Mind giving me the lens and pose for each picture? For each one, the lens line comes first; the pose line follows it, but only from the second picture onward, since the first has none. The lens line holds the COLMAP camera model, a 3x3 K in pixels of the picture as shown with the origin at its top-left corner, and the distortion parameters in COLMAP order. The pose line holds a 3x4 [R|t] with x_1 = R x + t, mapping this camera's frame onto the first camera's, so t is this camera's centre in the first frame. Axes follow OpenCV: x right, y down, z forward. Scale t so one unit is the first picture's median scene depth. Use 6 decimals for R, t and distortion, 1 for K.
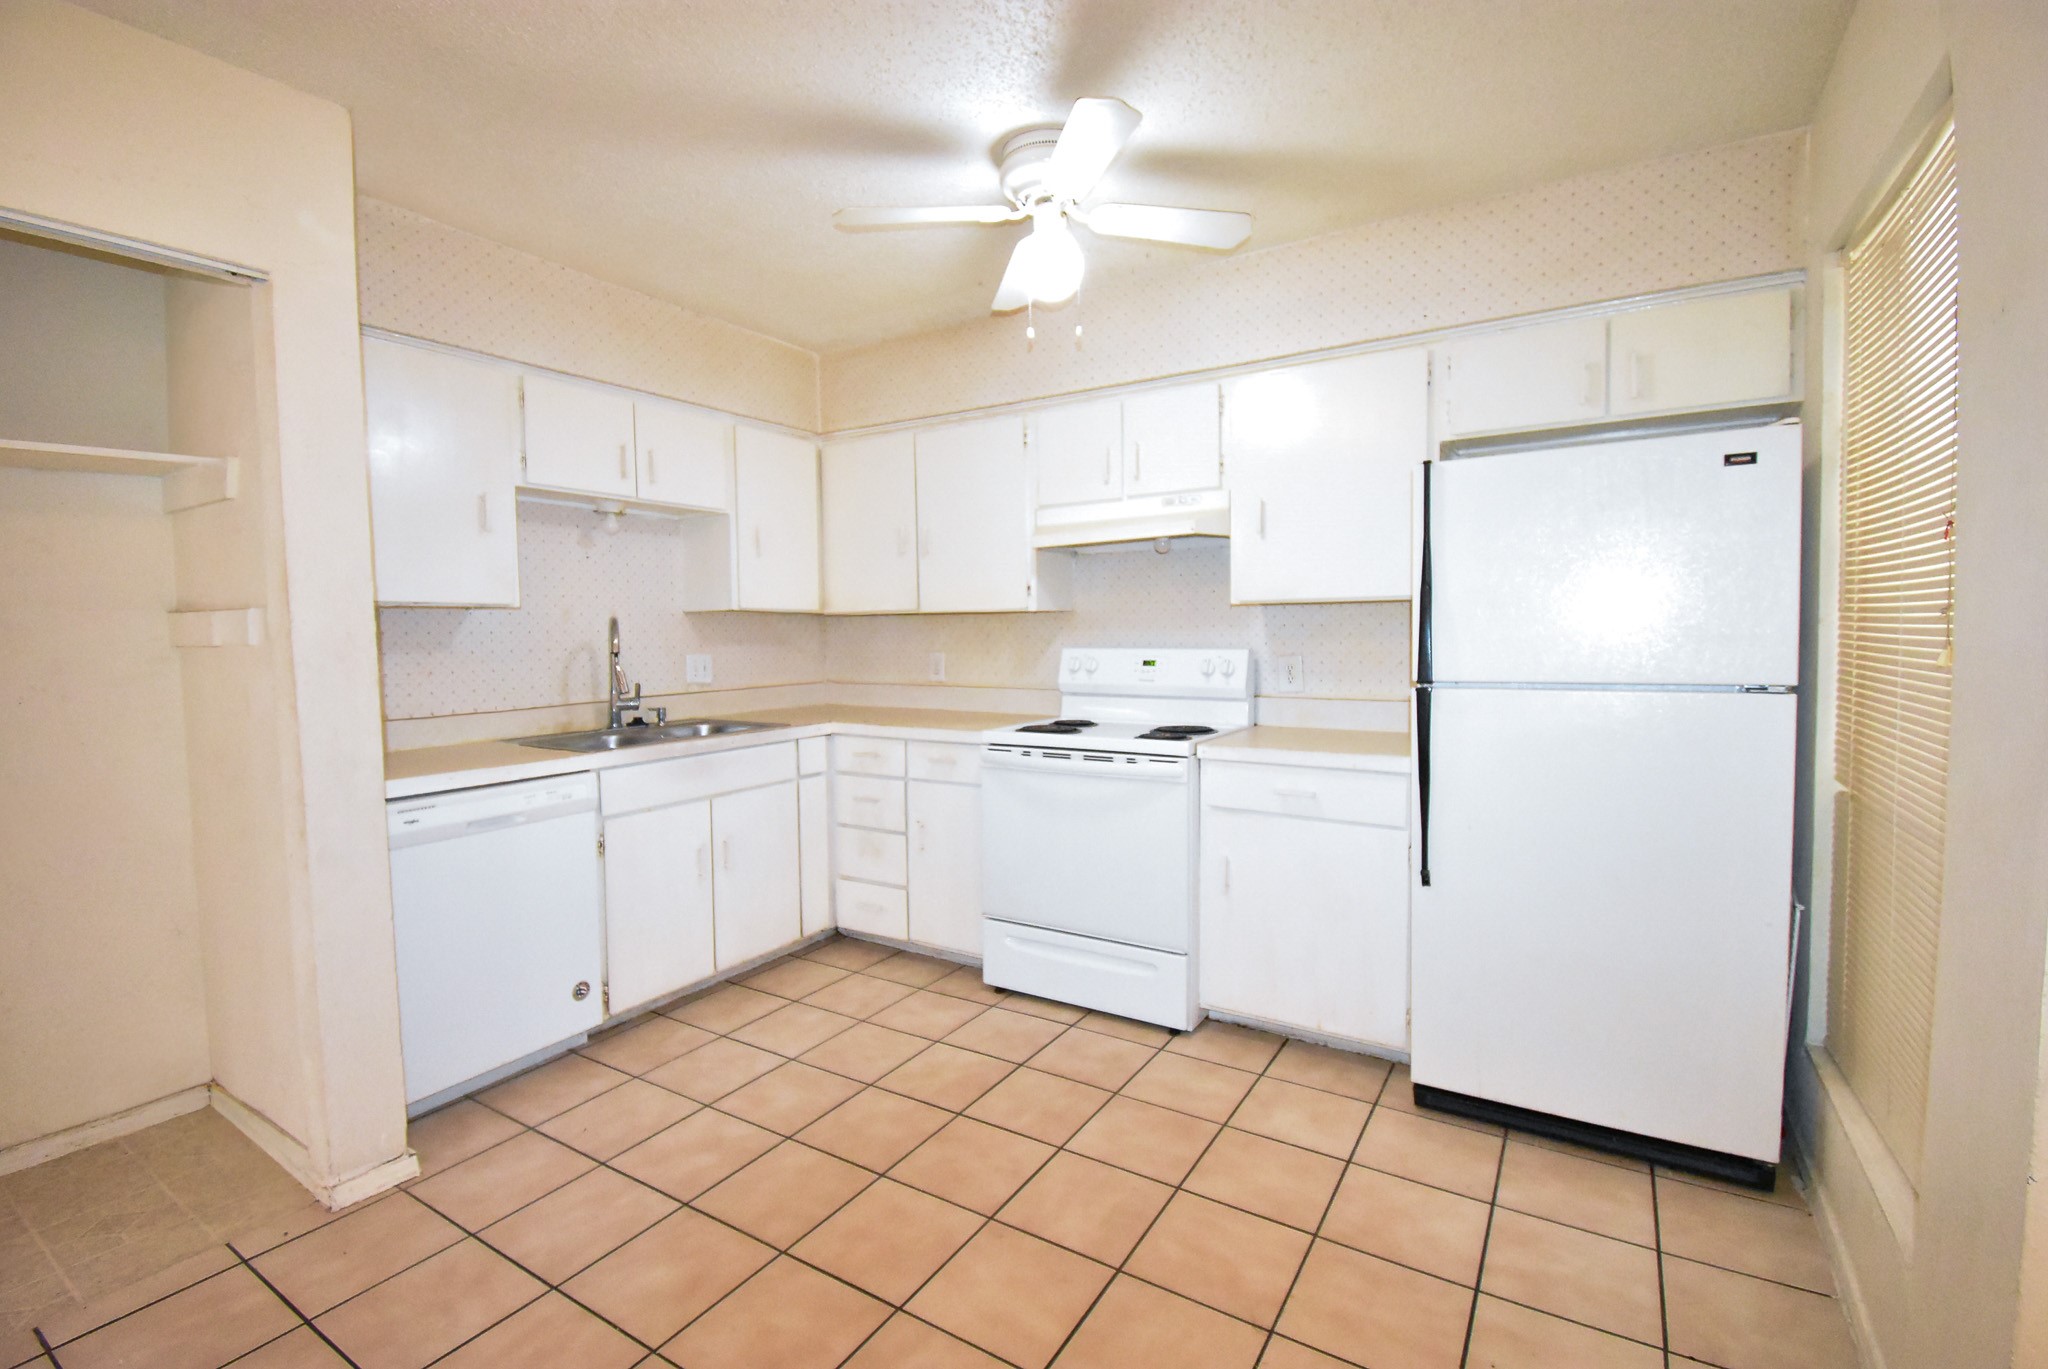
lens RADIAL K [[911.5, 0, 1037.3], [0, 911.5, 677.8], [0, 0, 1]] dist [-0.021942, -0.005337]
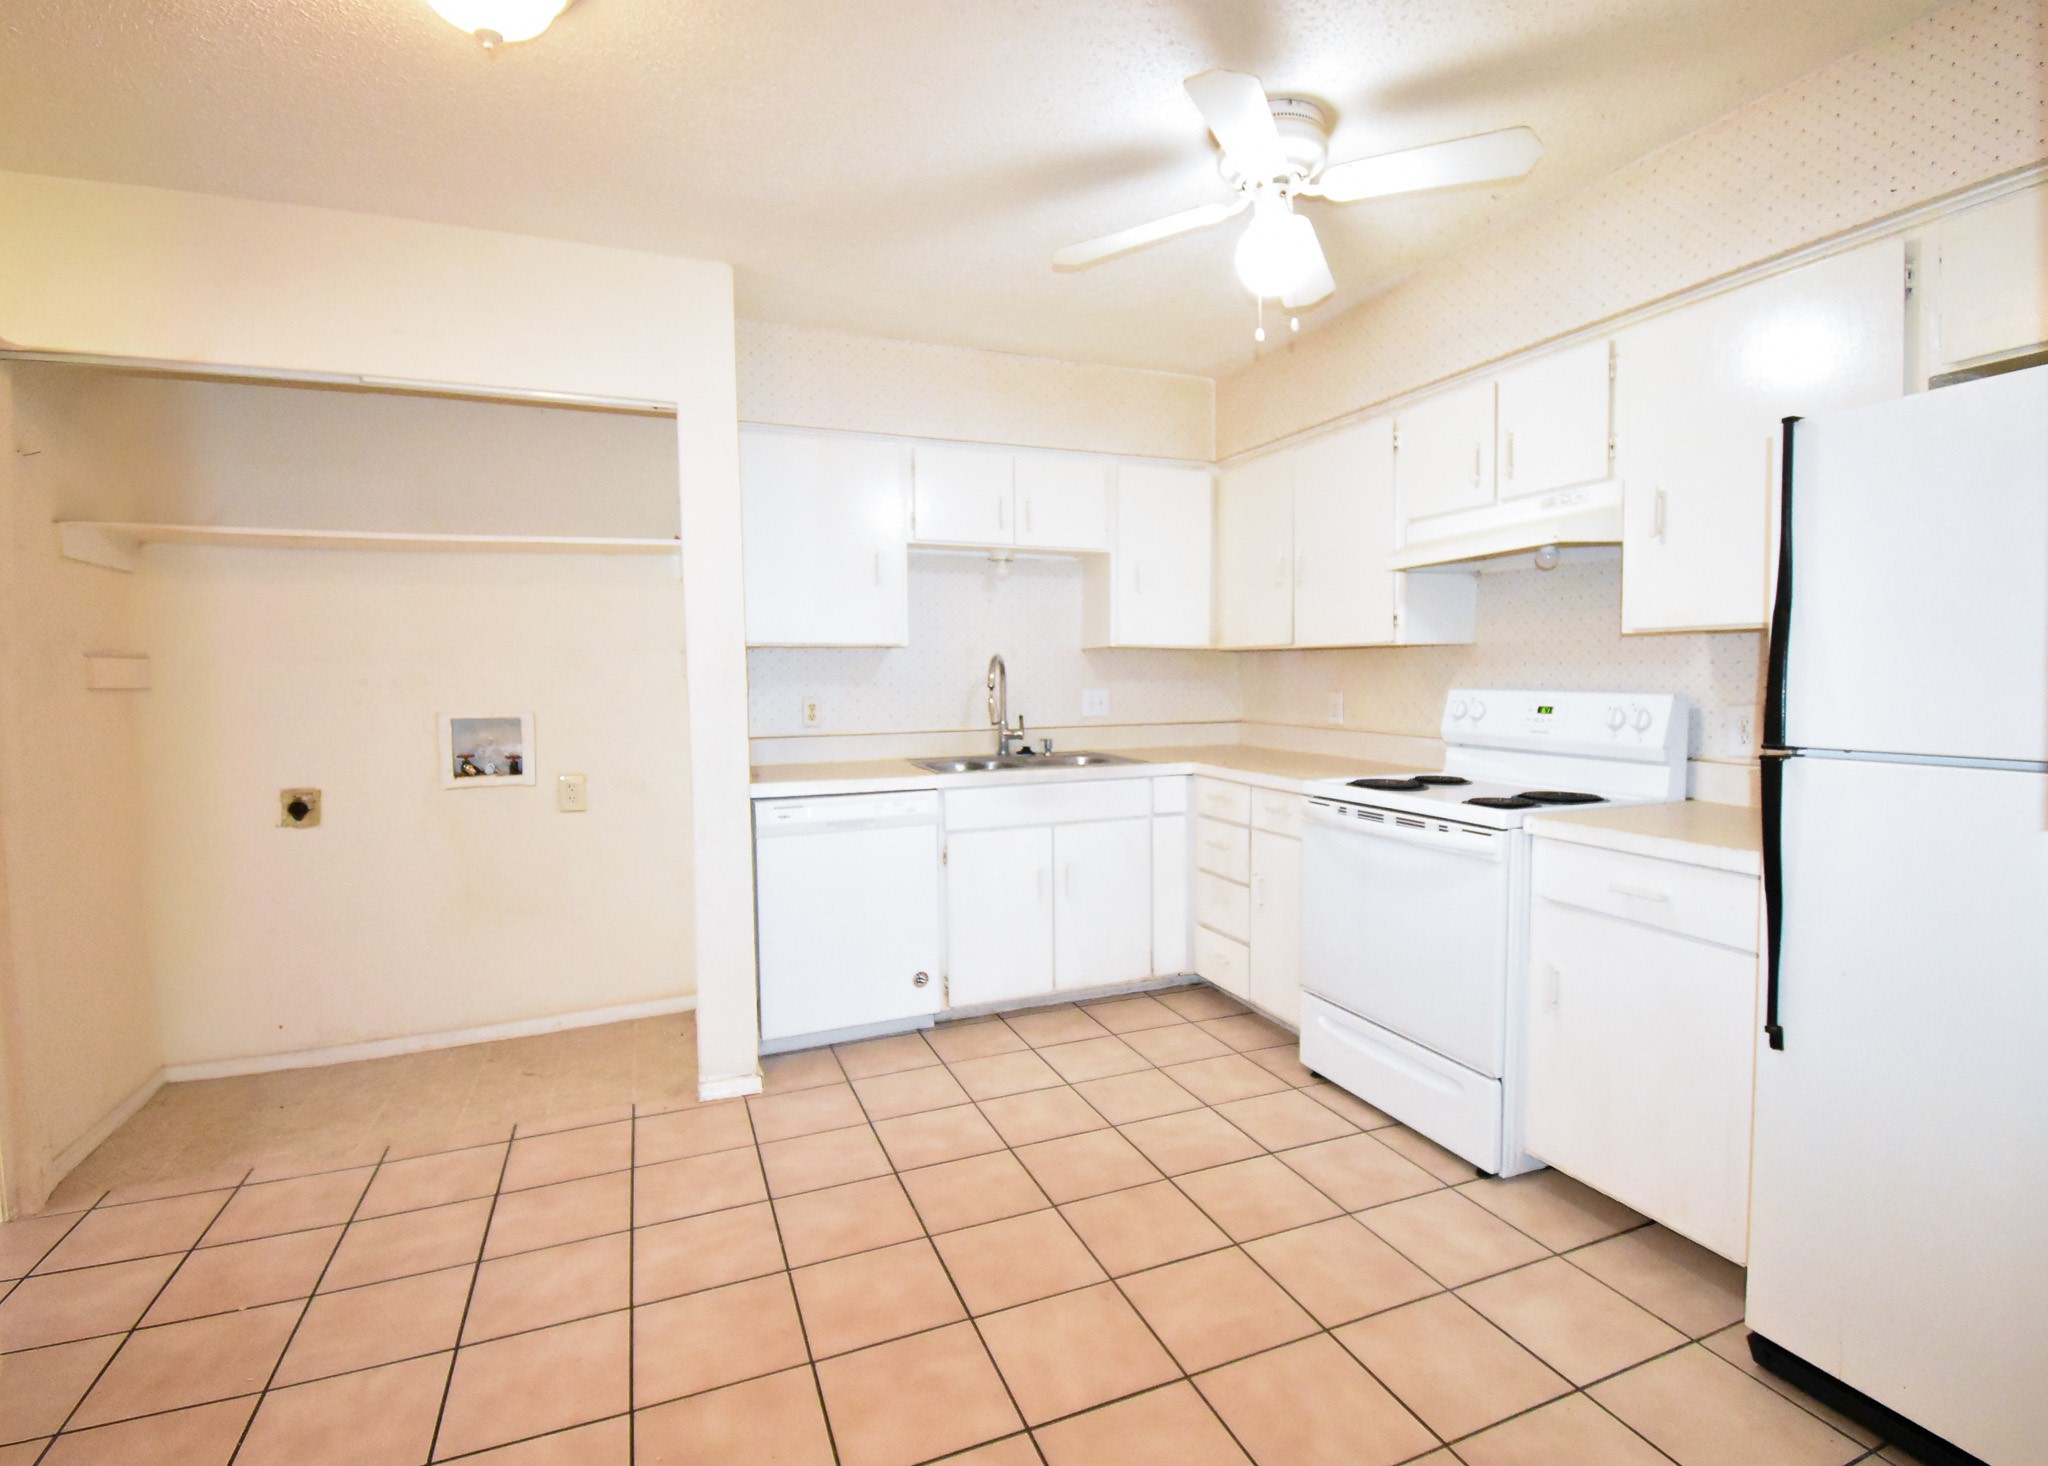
lens RADIAL K [[977.3, 0, 1024.5], [0, 977.3, 725.4], [0, 0, 1]] dist [-0.025961, -0.007403]
pose [[0.802252, 0.037497, -0.595807, 0.300557], [-0.031640, 0.999293, 0.020287, -0.006382], [0.596147, 0.002576, 0.802871, 0.074361]]
